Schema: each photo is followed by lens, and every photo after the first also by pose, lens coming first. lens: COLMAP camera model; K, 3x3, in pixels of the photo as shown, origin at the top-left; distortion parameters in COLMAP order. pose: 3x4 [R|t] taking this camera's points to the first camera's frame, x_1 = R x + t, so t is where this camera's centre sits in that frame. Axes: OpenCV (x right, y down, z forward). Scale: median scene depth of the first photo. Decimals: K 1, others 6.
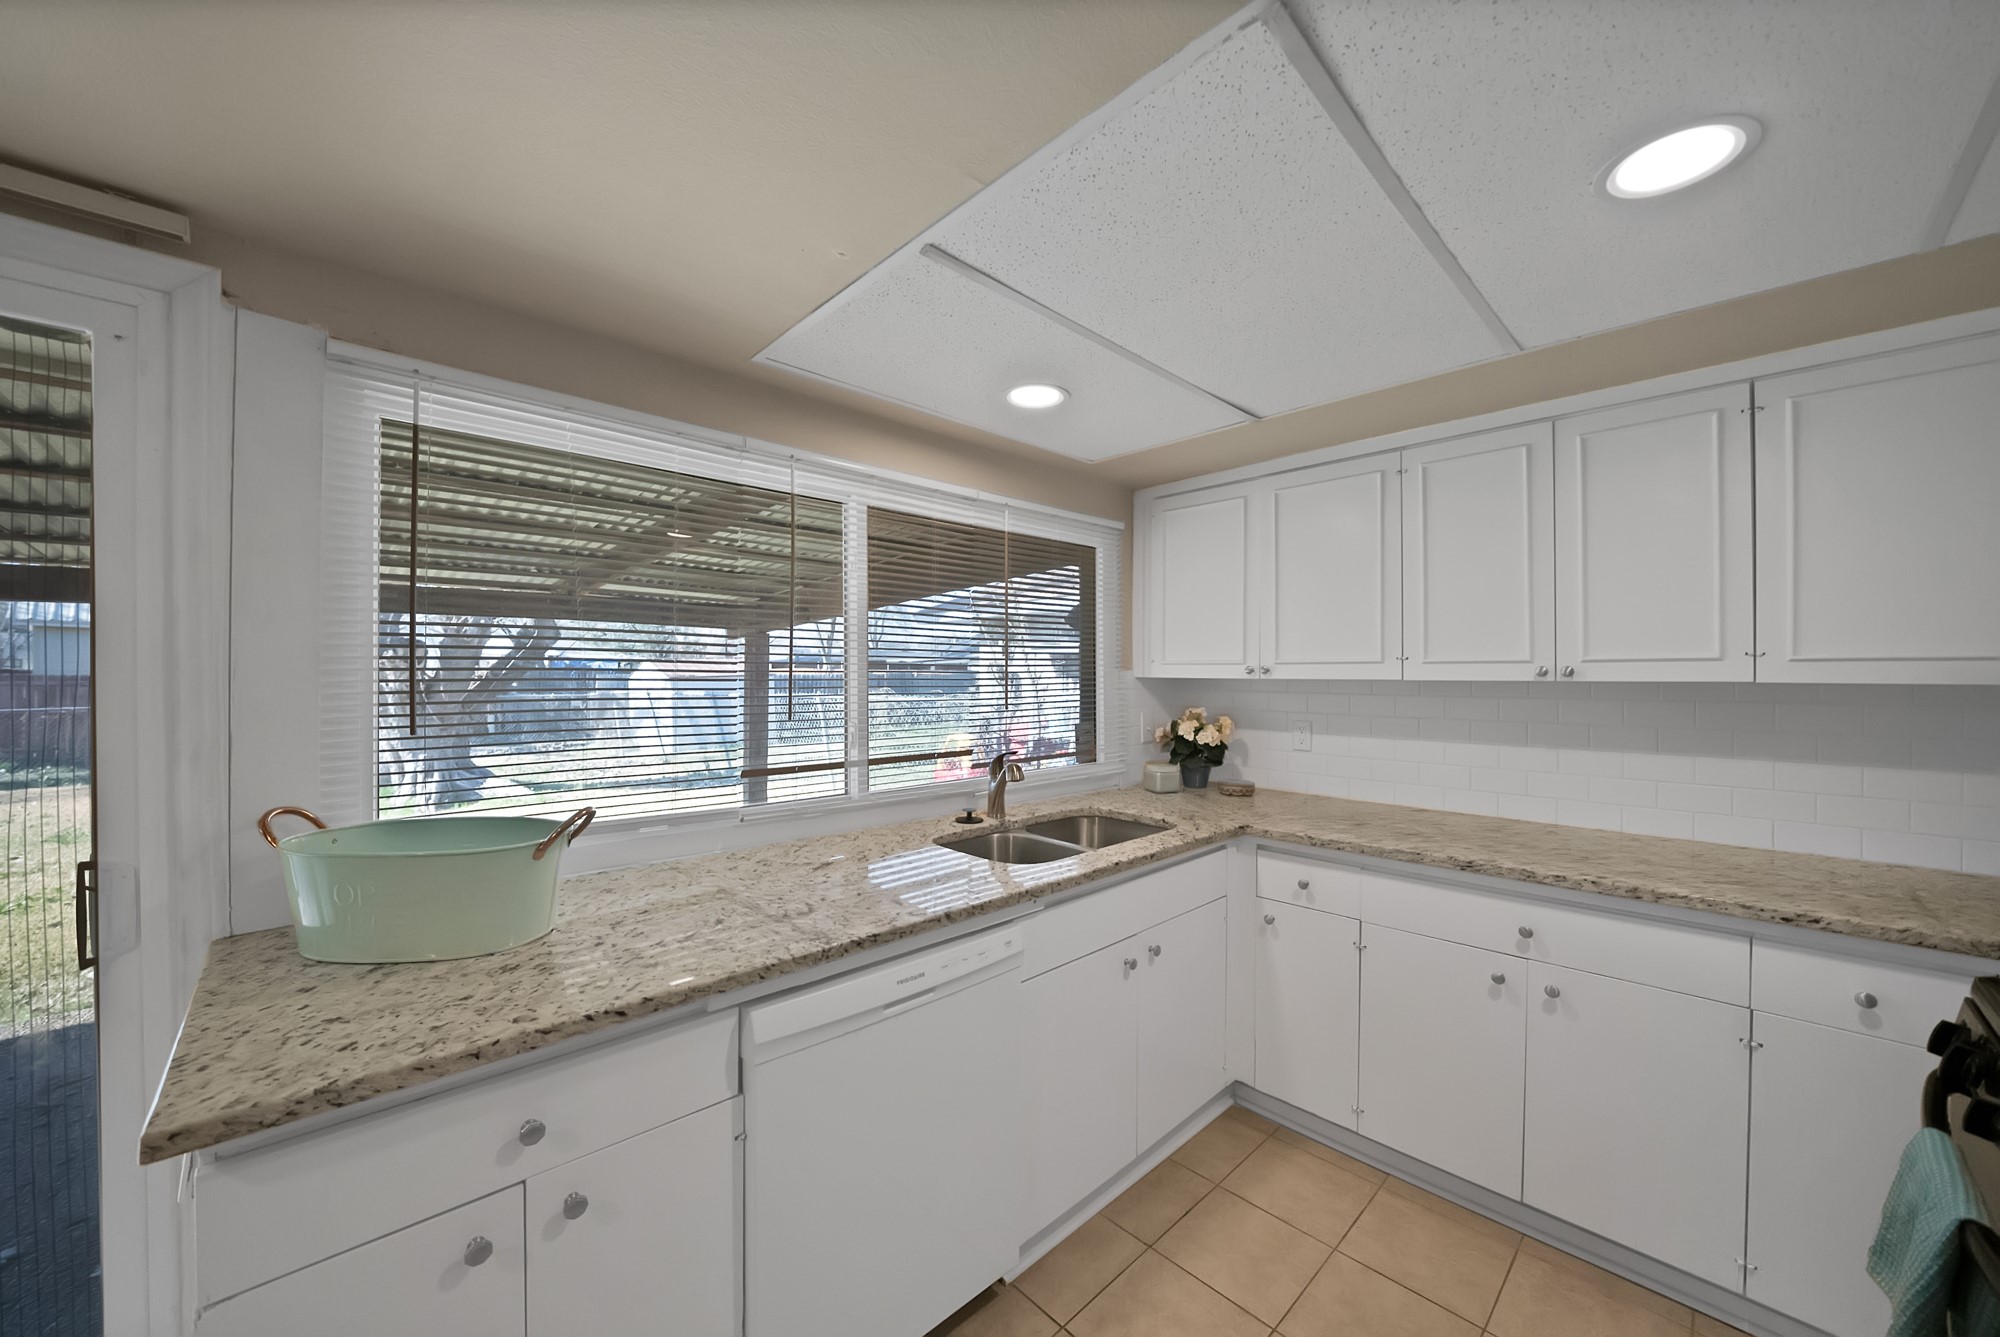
lens RADIAL K [[726.5, 0, 995.5], [0, 726.5, 672.4], [0, 0, 1]] dist [-0.019846, 0.002441]
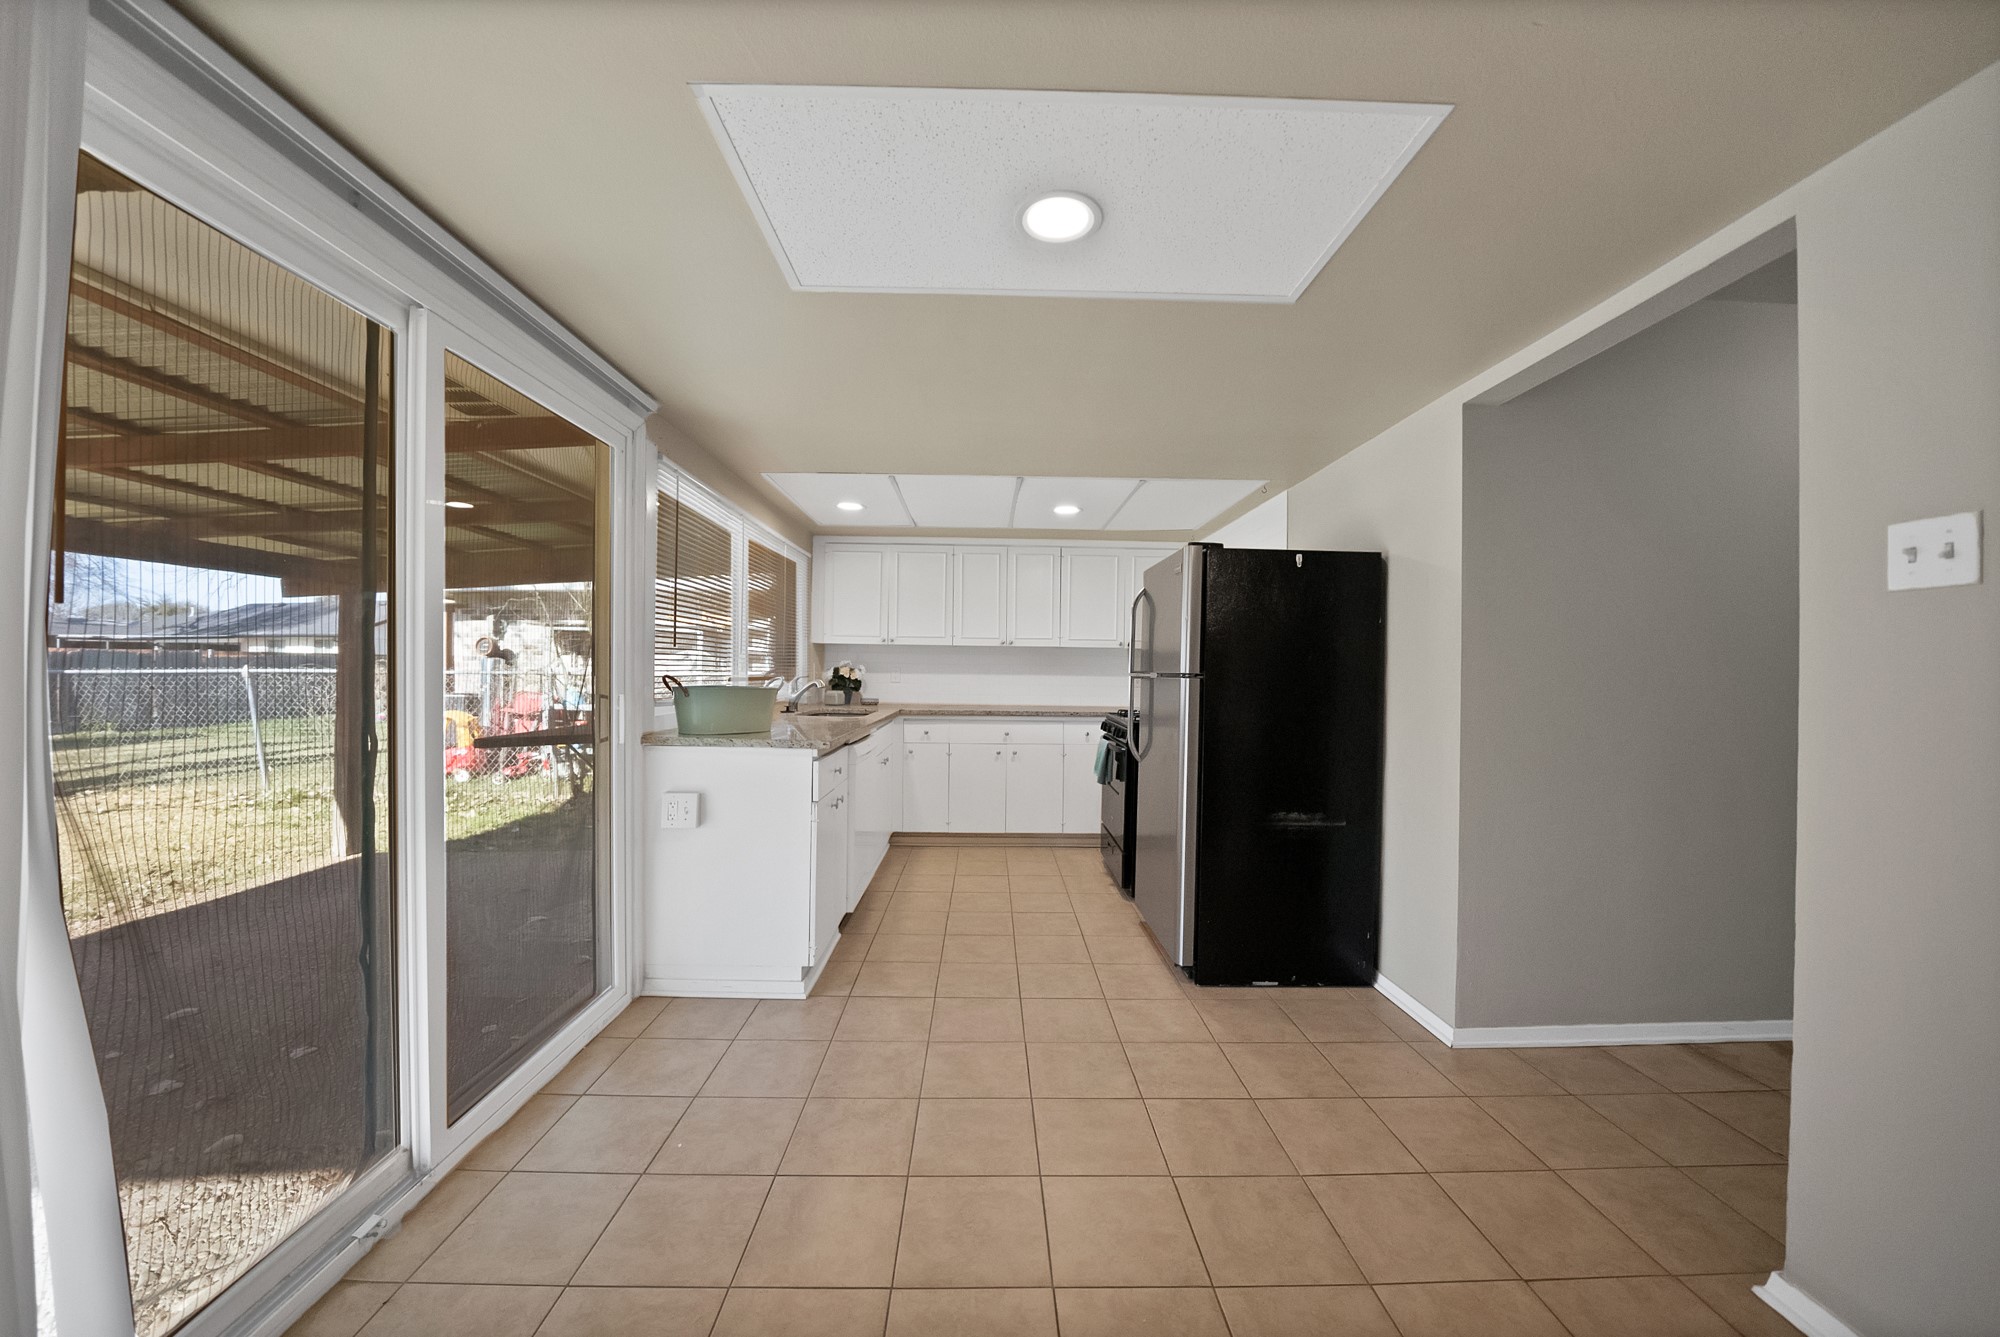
lens RADIAL K [[726.5, 0, 998.6], [0, 726.5, 674.5], [0, 0, 1]] dist [-0.019846, 0.002441]
pose [[0.672203, 0.004766, 0.740351, -1.081363], [-0.014256, 0.999877, 0.006507, 0.089250], [-0.740229, -0.014929, 0.672189, -0.684873]]
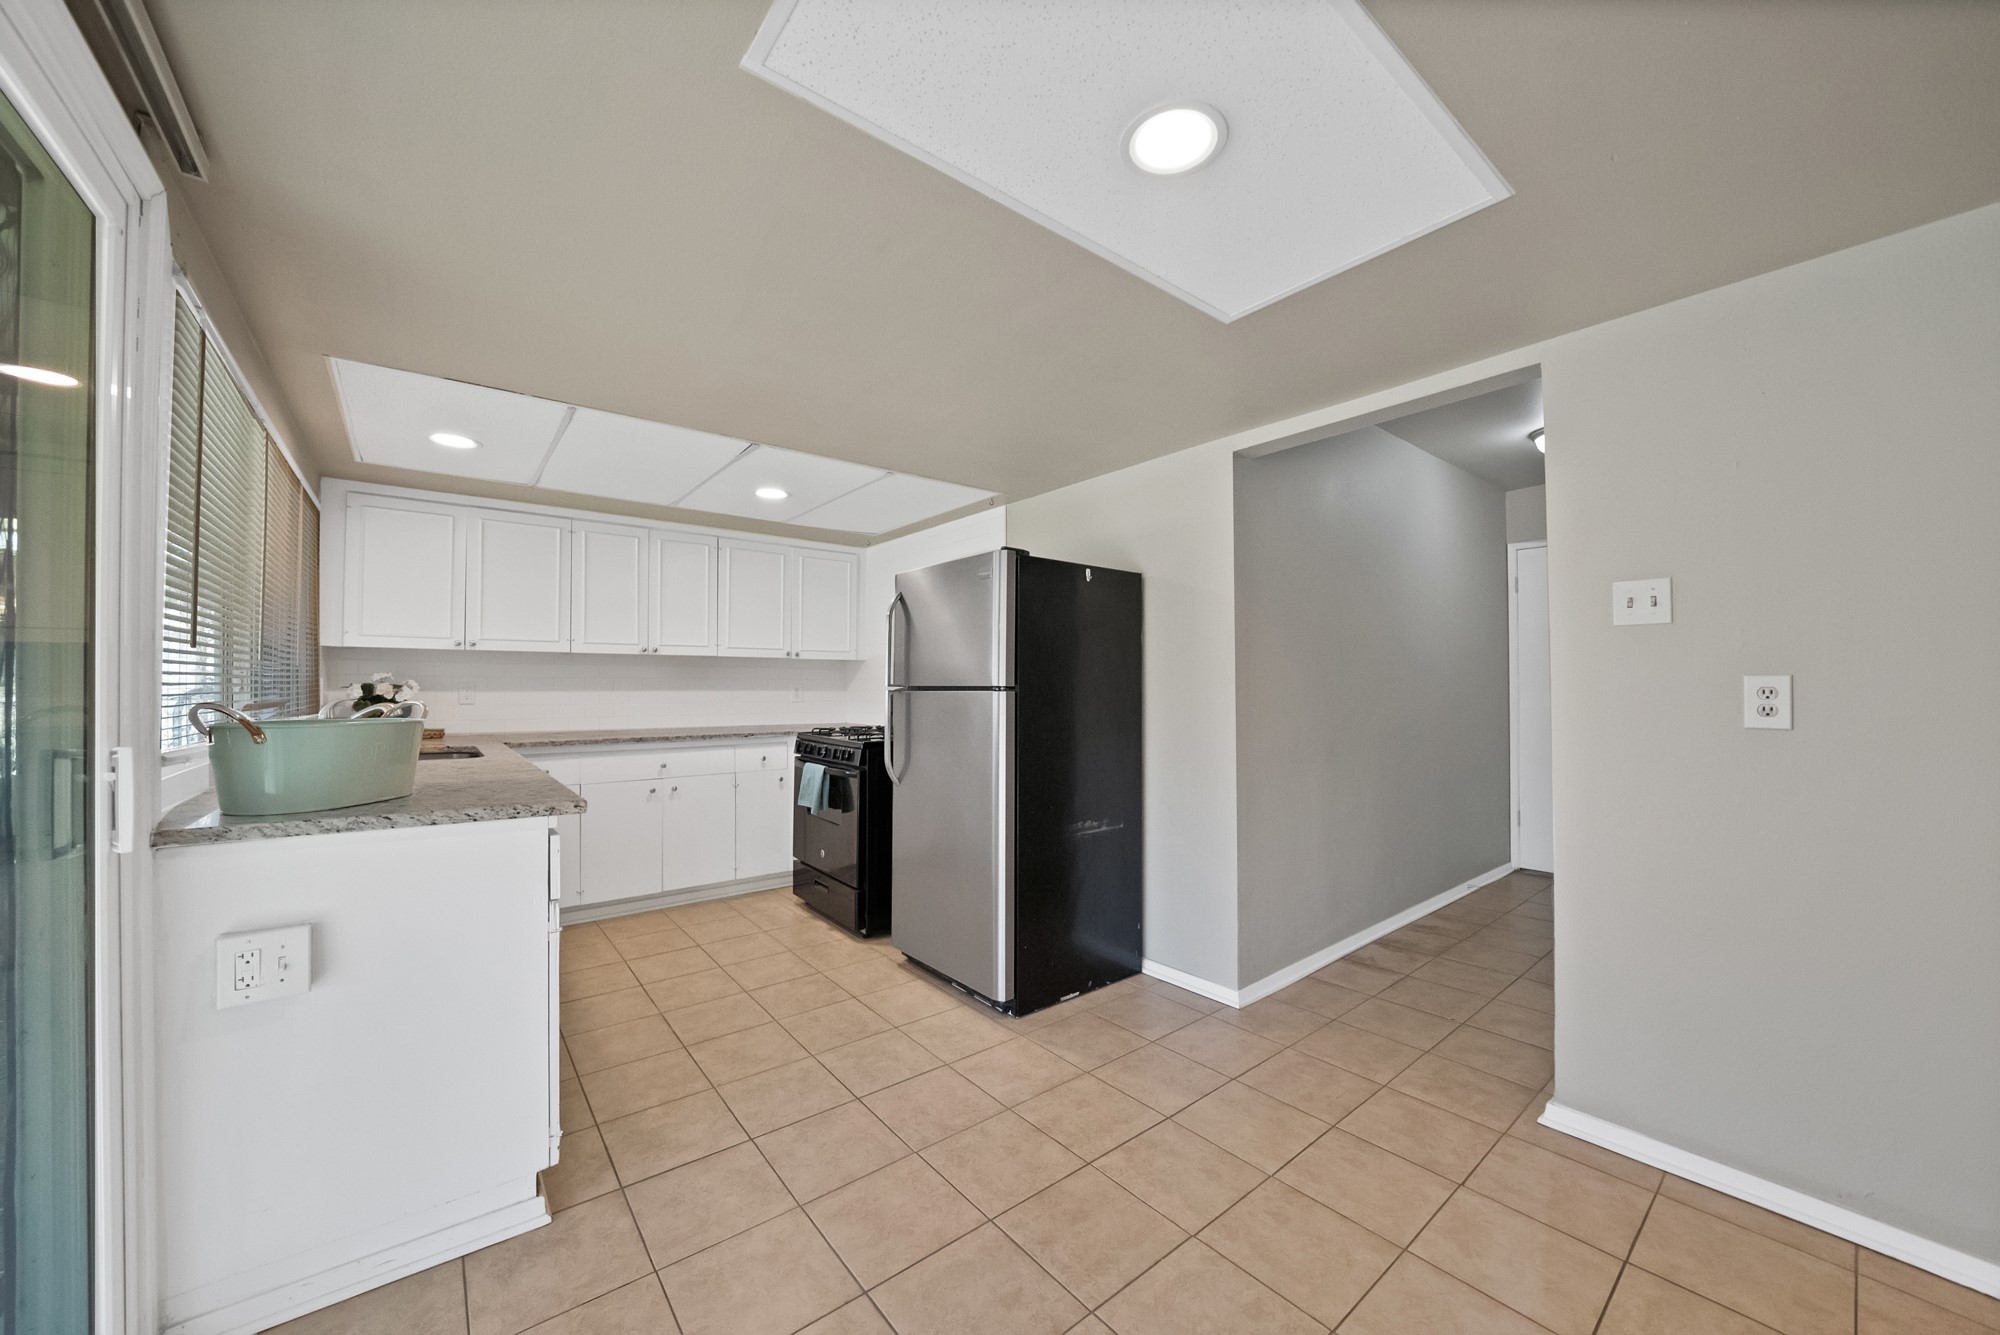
lens RADIAL K [[726.5, 0, 1012.4], [0, 726.5, 674.1], [0, 0, 1]] dist [-0.019846, 0.002441]
pose [[0.075930, 0.015314, 0.996996, -1.105433], [-0.001366, 0.999883, -0.015254, 0.089381], [-0.997112, -0.000204, 0.075942, -0.187591]]
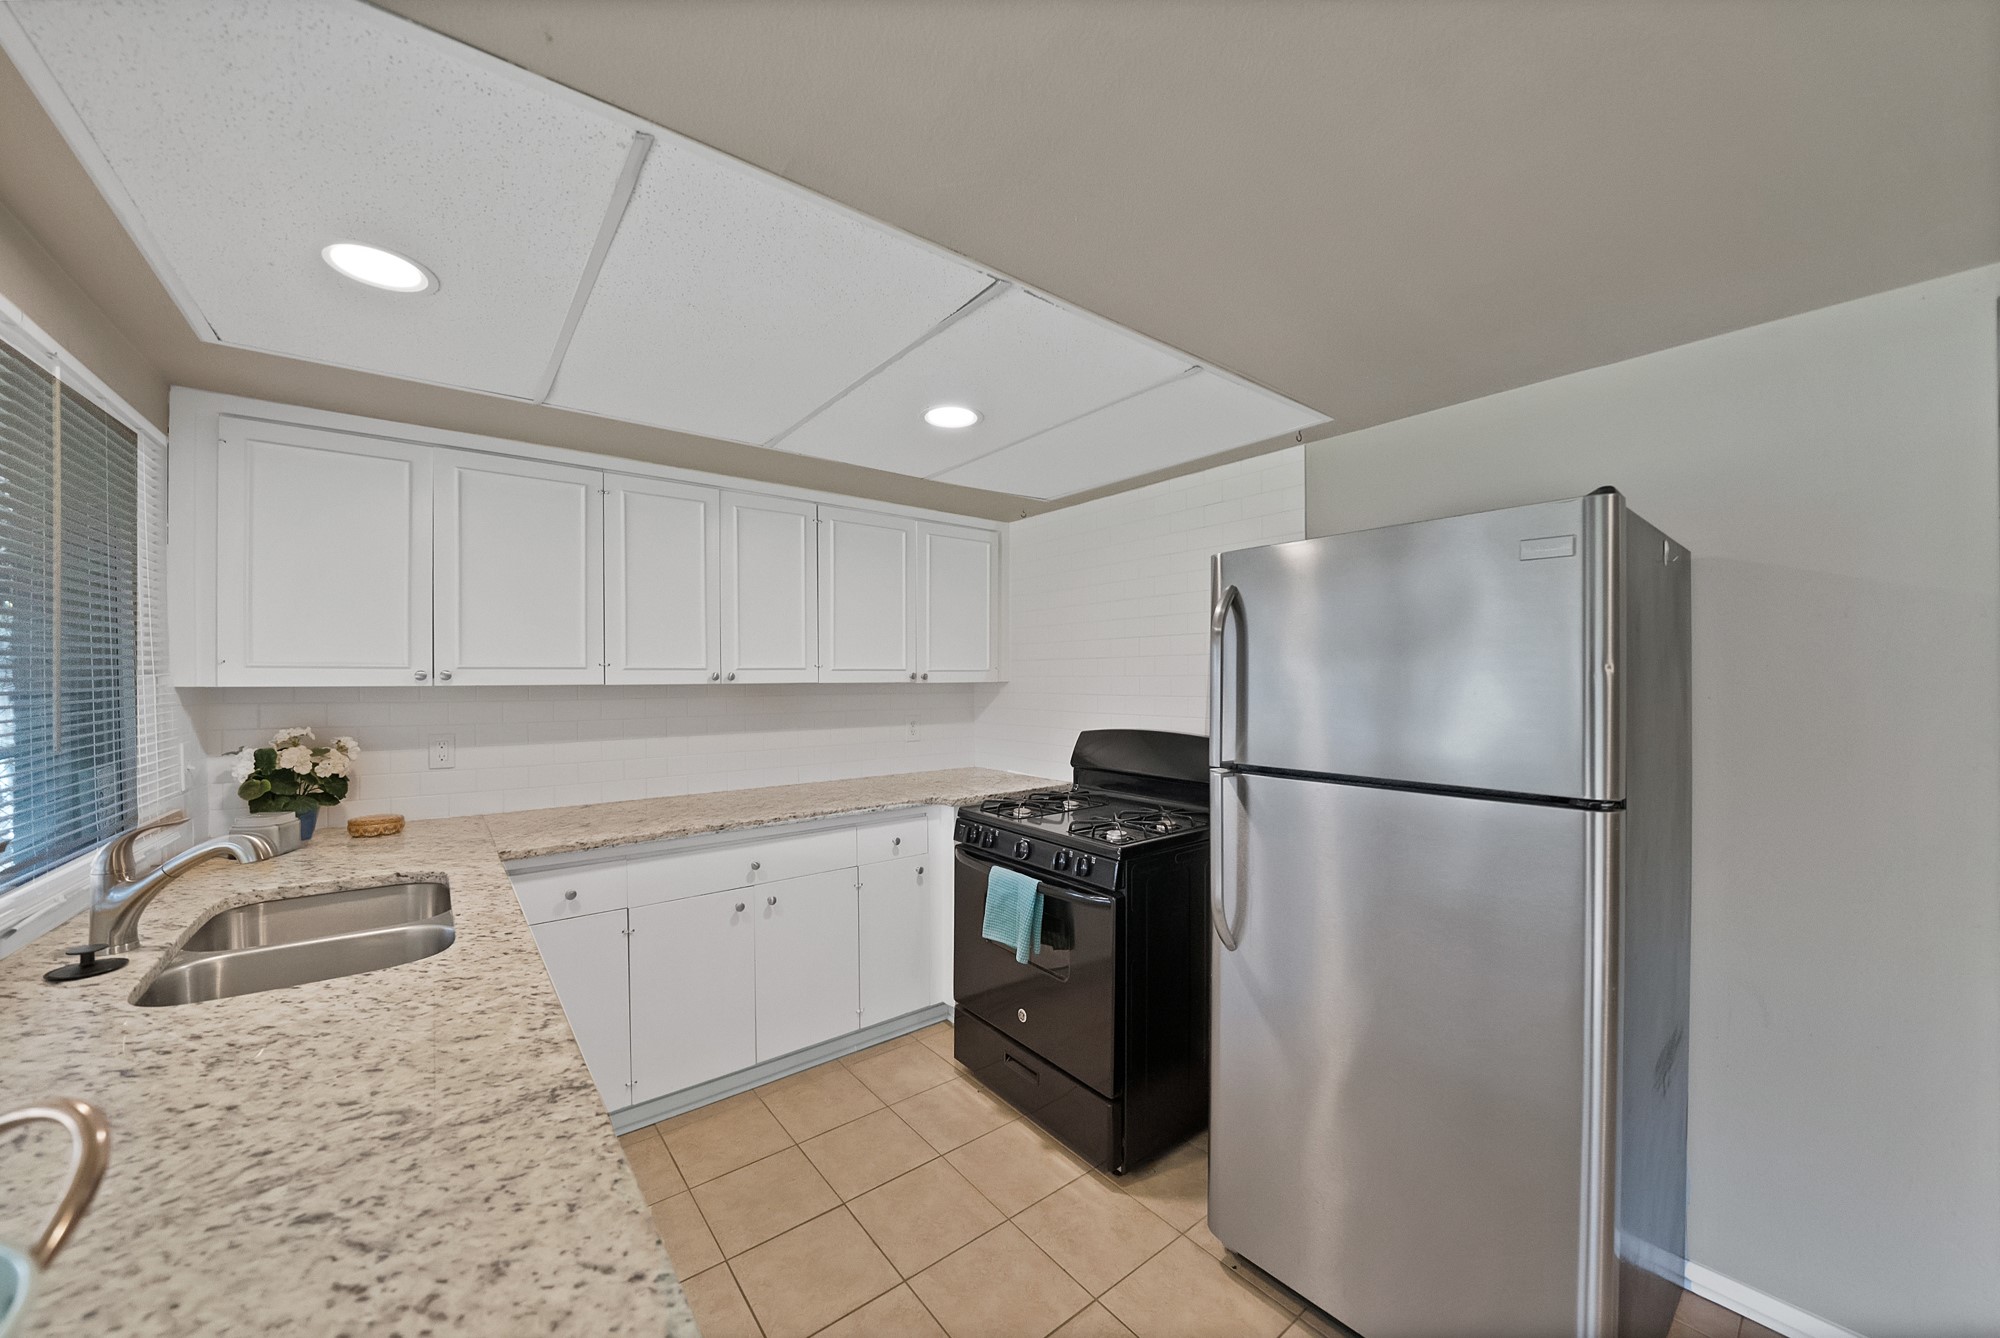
lens RADIAL K [[726.5, 0, 1006.1], [0, 726.5, 679.5], [0, 0, 1]] dist [-0.019846, 0.002441]
pose [[0.090345, -0.004430, 0.995901, -0.476819], [0.001721, 0.999989, 0.004292, -0.001220], [-0.995909, 0.001326, 0.090351, 0.310950]]
